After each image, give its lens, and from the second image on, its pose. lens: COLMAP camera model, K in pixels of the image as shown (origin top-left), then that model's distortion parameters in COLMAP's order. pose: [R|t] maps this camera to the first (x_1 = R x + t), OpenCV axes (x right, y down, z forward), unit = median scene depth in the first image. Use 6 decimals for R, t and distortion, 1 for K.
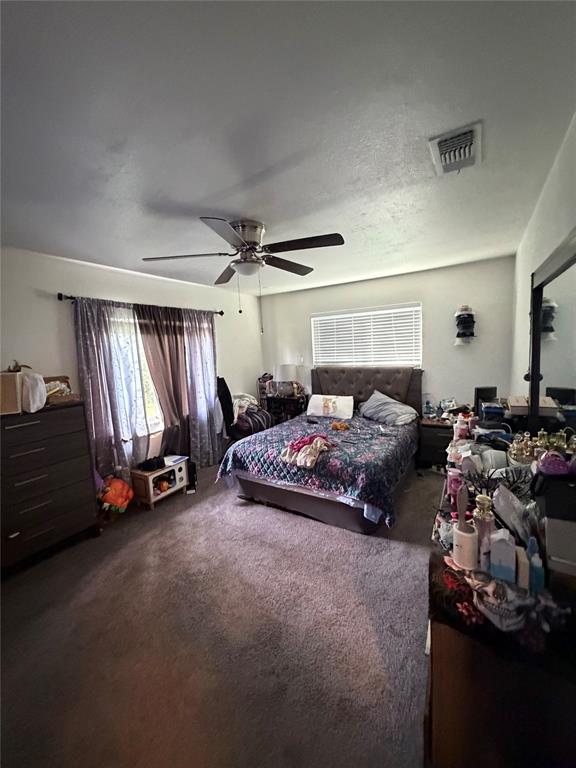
lens RADIAL K [[306.1, 0, 288.1], [0, 306.1, 382.0], [0, 0, 1]] dist [0.001401, 0.000187]
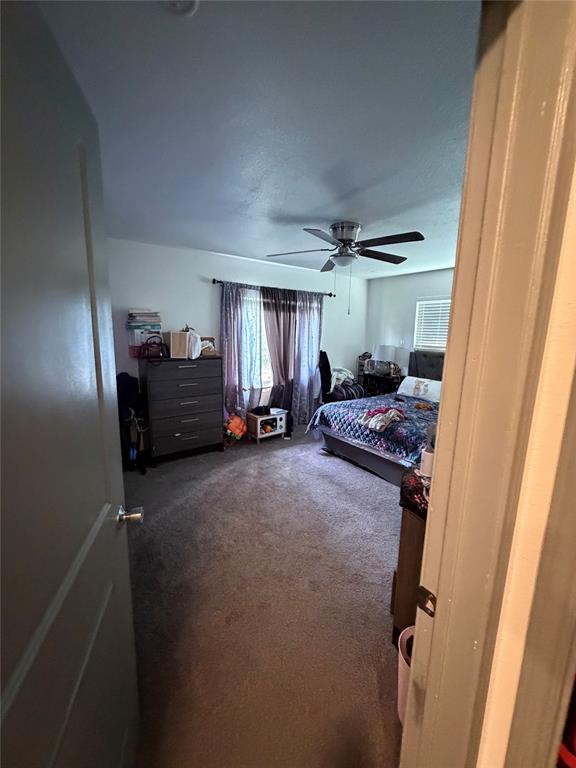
lens RADIAL K [[306.1, 0, 288.1], [0, 306.1, 382.0], [0, 0, 1]] dist [0.001401, 0.000187]
pose [[0.924913, 0.128771, -0.357706, 0.120296], [-0.105427, 0.990864, 0.084101, 0.024326], [0.365268, -0.040074, 0.930040, -0.182005]]
